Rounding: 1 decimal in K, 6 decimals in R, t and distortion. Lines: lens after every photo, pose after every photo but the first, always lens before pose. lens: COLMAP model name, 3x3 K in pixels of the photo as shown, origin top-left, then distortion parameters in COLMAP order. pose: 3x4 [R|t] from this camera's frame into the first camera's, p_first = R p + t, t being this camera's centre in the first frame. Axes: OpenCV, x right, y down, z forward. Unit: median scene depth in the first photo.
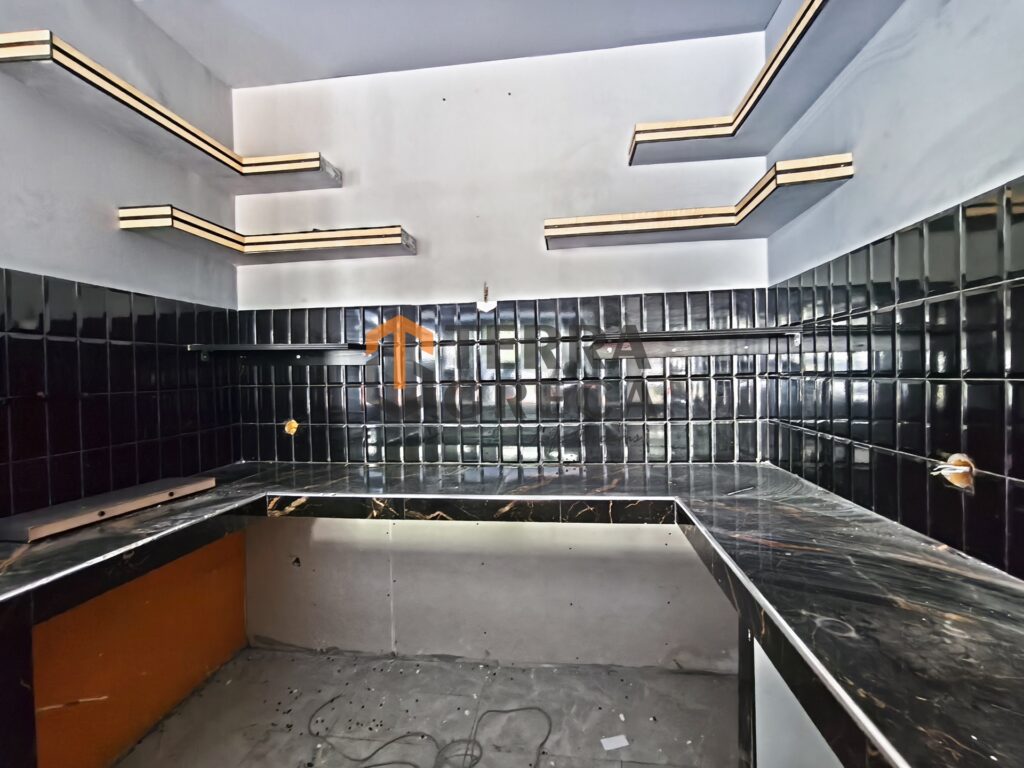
lens RADIAL K [[432.7, 0, 516.3], [0, 432.7, 380.9], [0, 0, 1]] dist [-0.002326, -0.000037]
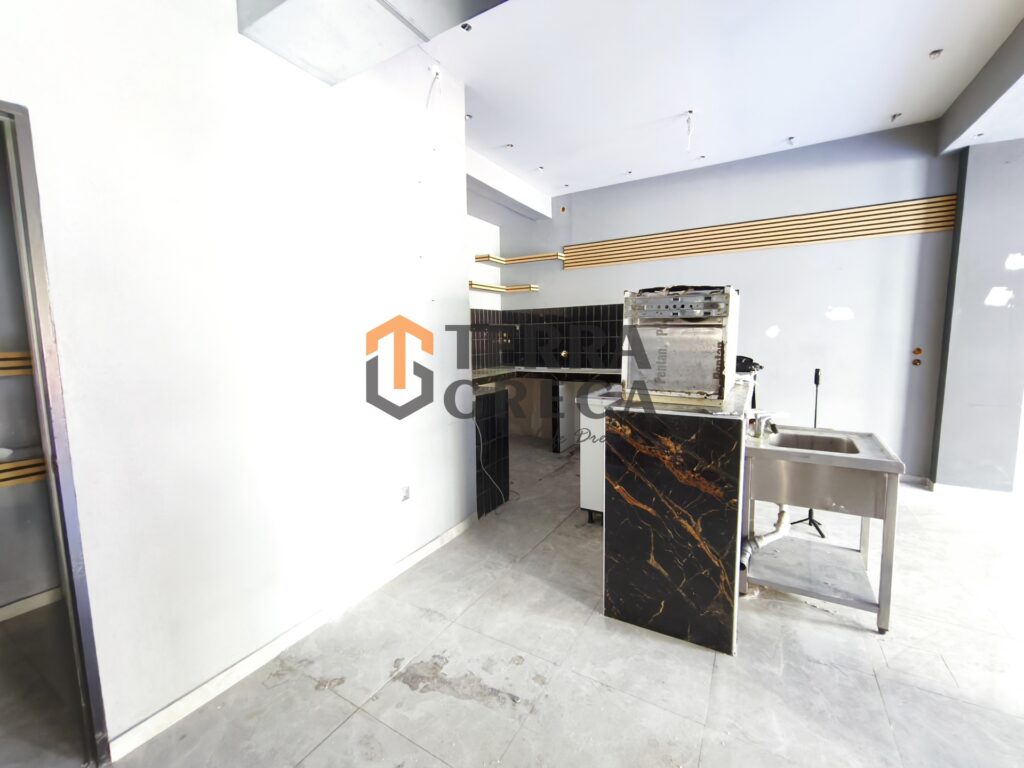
lens RADIAL K [[429.8, 0, 509.9], [0, 429.8, 383.6], [0, 0, 1]] dist [-0.002845, 0.000163]
pose [[0.403595, -0.086238, 0.910864, -2.468846], [0.024439, 0.996209, 0.083490, 0.060088], [-0.914611, -0.011435, 0.404172, -0.359265]]
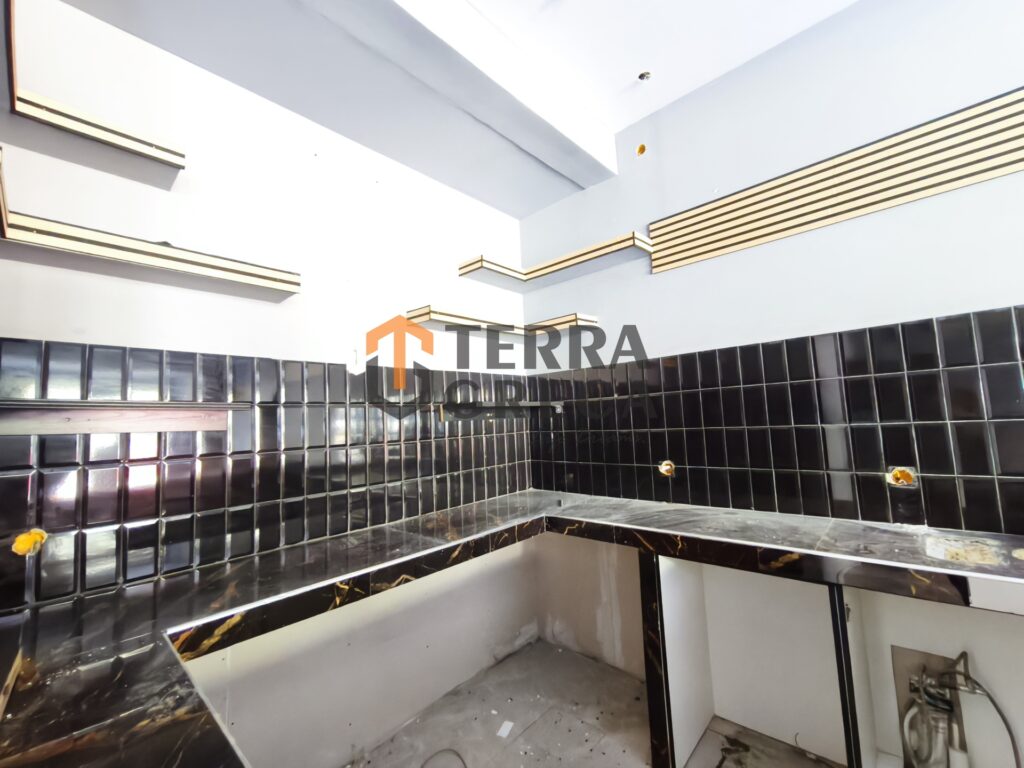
lens RADIAL K [[429.8, 0, 509.9], [0, 429.8, 383.6], [0, 0, 1]] dist [-0.002845, 0.000163]
pose [[0.579506, 0.065573, 0.812326, -0.777790], [0.044529, 0.992721, -0.111902, -0.013873], [-0.813751, 0.101020, 0.572368, 0.165507]]
